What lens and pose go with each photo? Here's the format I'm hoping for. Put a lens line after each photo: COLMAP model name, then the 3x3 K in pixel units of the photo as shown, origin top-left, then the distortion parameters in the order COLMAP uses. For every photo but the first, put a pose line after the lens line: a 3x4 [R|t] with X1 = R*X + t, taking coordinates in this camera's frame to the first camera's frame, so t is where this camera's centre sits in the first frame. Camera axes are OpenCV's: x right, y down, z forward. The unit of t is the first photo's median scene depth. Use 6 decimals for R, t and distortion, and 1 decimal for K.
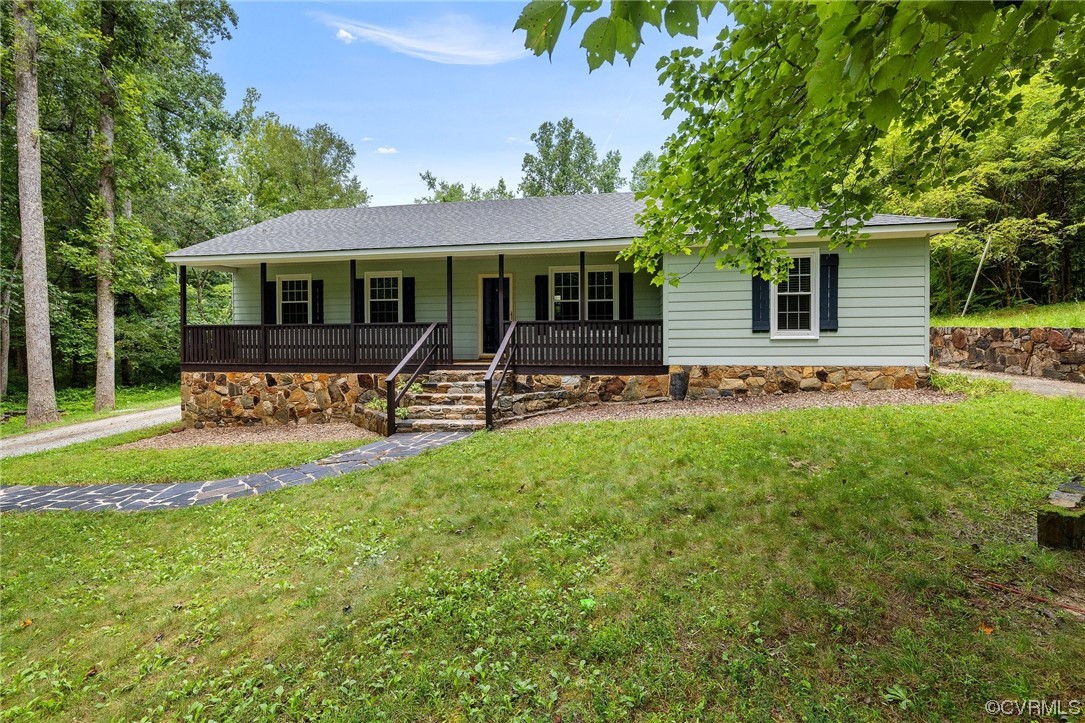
lens RADIAL K [[537.7, 0, 551.4], [0, 537.7, 356.4], [0, 0, 1]] dist [-0.004123, 0.002176]
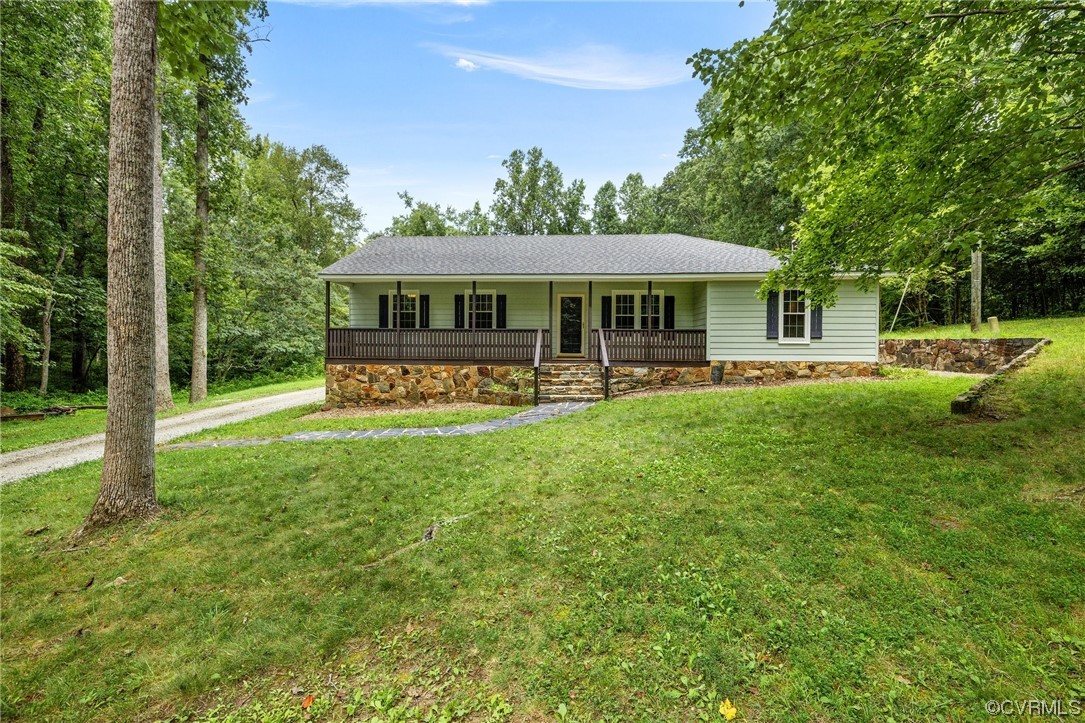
lens RADIAL K [[537.7, 0, 534.9], [0, 537.7, 371.6], [0, 0, 1]] dist [-0.004123, 0.002176]
pose [[0.994746, 0.010520, 0.101834, -0.350570], [-0.010517, 0.999945, -0.000568, 0.045216], [-0.101834, -0.000506, 0.994801, -0.353274]]
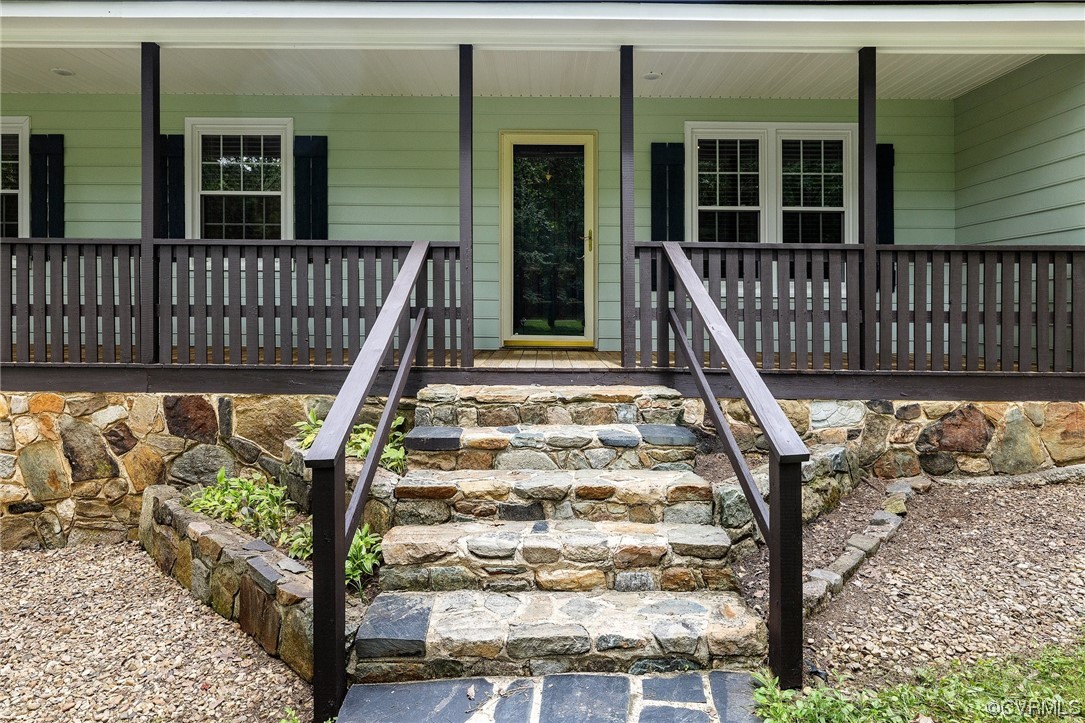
lens RADIAL K [[656.4, 0, 562.3], [0, 656.4, 335.8], [0, 0, 1]] dist [0.002023, 0.000960]
pose [[0.979750, 0.007907, 0.200070, -0.201725], [-0.007825, 0.999969, -0.001197, -0.004562], [-0.200073, -0.000393, 0.979781, 0.555010]]
